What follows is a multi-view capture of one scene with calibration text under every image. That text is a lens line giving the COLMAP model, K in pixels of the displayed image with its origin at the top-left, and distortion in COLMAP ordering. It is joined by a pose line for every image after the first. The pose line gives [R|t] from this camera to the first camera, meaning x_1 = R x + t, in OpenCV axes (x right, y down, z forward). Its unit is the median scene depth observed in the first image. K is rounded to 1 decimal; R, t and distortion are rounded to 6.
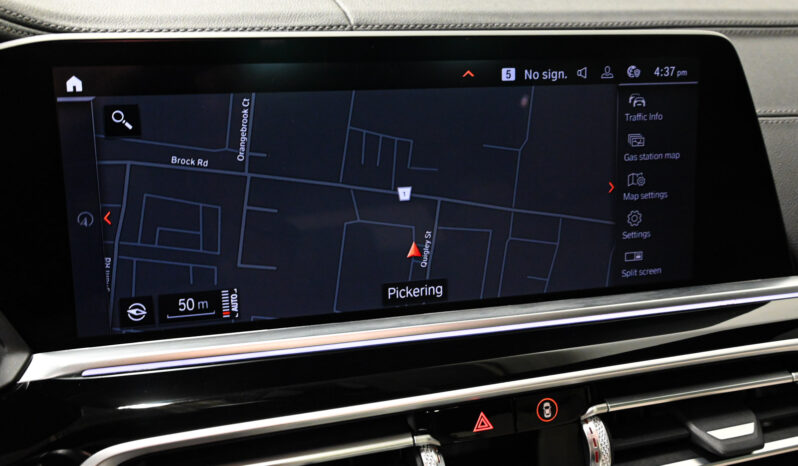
lens RADIAL K [[867.0, 0, 399.0], [0, 867.0, 233.0], [0, 0, 1]] dist [0.011233, 0.011307]
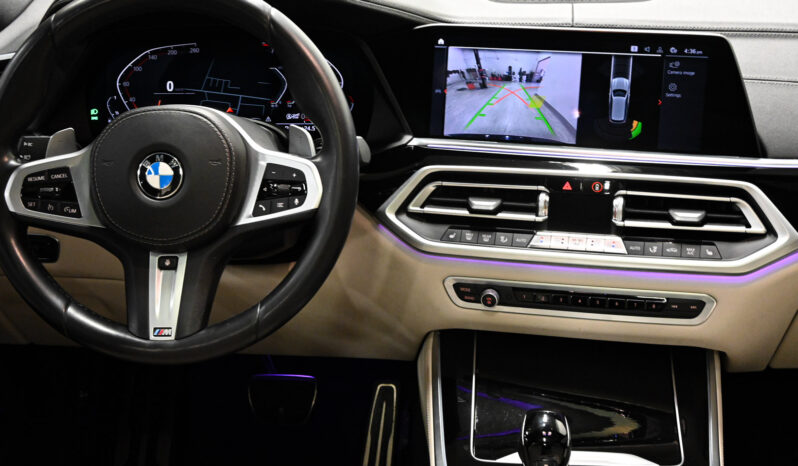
lens RADIAL K [[1174.3, 0, 399.0], [0, 1174.3, 233.0], [0, 0, 1]] dist [0.024796, 0.007834]
pose [[0.847140, 0.133840, -0.514237, 1.354442], [-0.156749, 0.987638, -0.001172, 0.407750], [0.507723, 0.081599, 0.857647, -1.988535]]
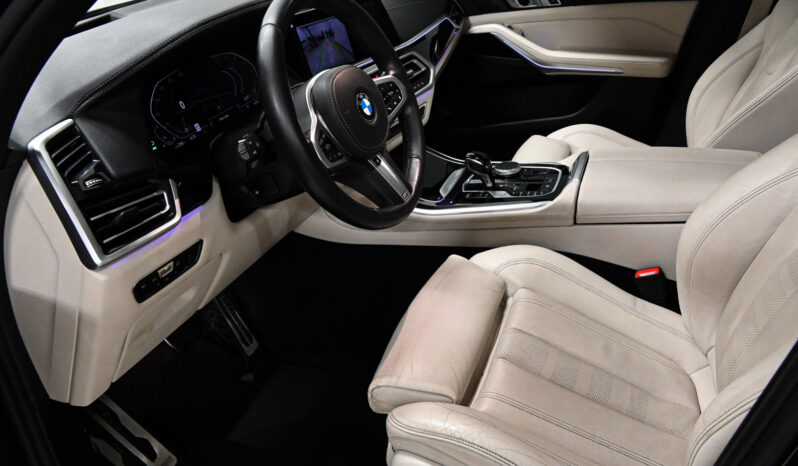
lens RADIAL K [[611.1, 0, 399.0], [0, 611.1, 233.0], [0, 0, 1]] dist [0.003199, 0.005782]
pose [[0.729743, -0.410010, 0.547145, -2.002359], [0.371152, 0.909625, 0.186623, 0.405464], [-0.574214, 0.066887, 0.815968, -1.789149]]
